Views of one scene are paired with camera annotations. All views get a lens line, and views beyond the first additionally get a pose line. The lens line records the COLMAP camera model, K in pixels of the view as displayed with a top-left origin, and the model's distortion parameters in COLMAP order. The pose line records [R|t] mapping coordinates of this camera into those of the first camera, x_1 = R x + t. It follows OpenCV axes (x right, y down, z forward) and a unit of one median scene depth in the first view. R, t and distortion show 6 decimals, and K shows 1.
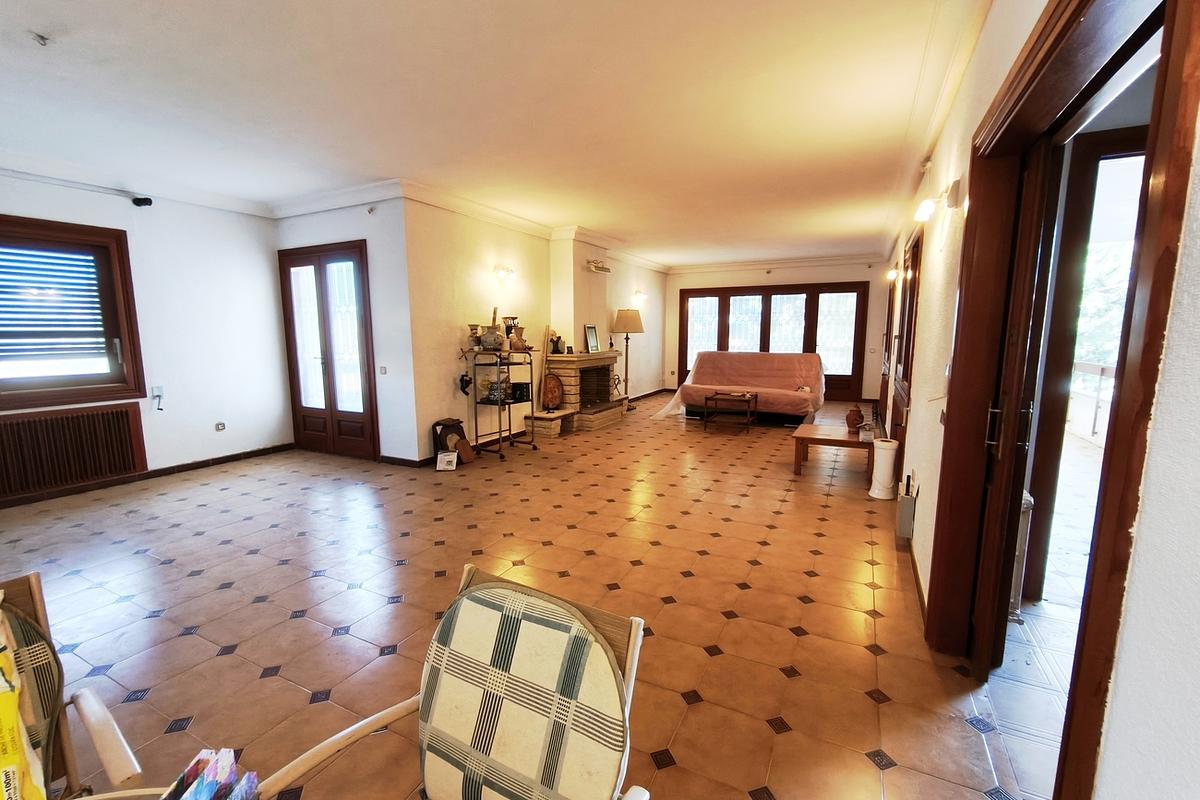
lens RADIAL K [[505.9, 0, 595.7], [0, 505.9, 401.8], [0, 0, 1]] dist [-0.002542, 0.000333]
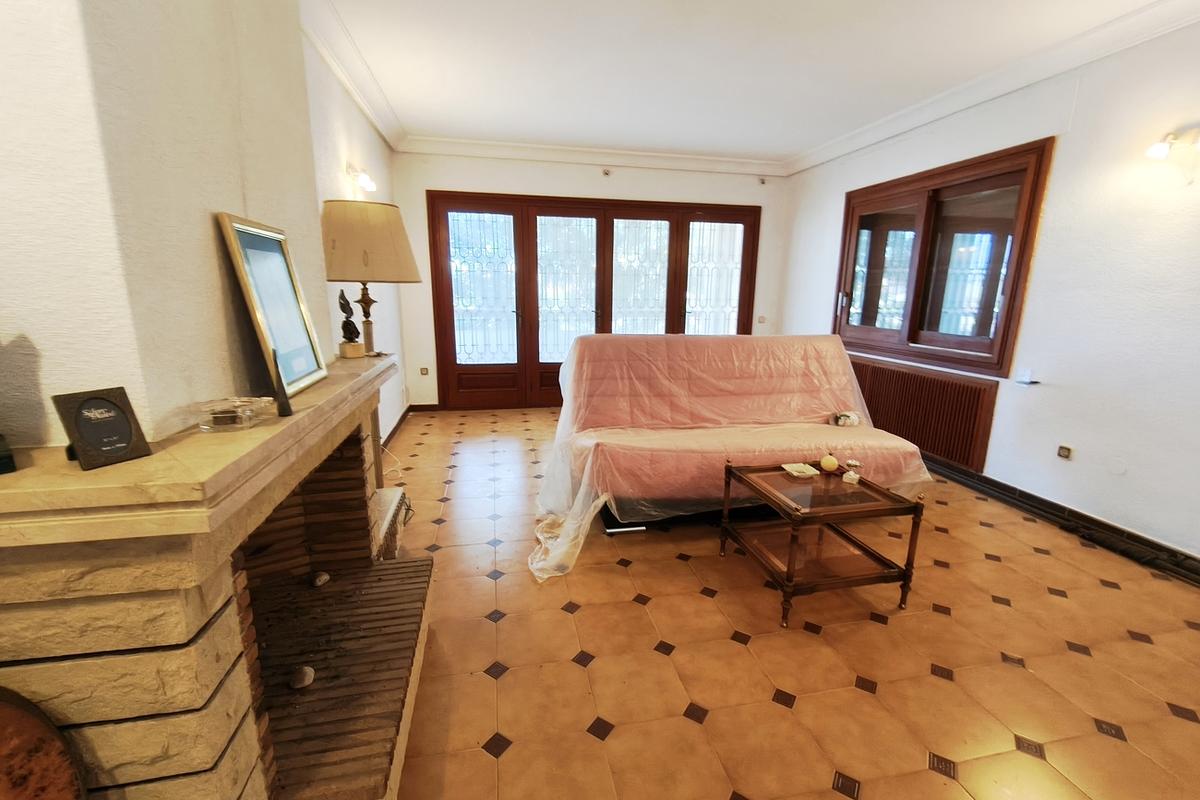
lens RADIAL K [[505.9, 0, 602.9], [0, 505.9, 400.6], [0, 0, 1]] dist [-0.002542, 0.000333]
pose [[0.768158, -0.124294, 0.628080, -0.009850], [0.071833, 0.991513, 0.108362, -0.031020], [-0.636218, -0.038123, 0.770567, 0.234374]]
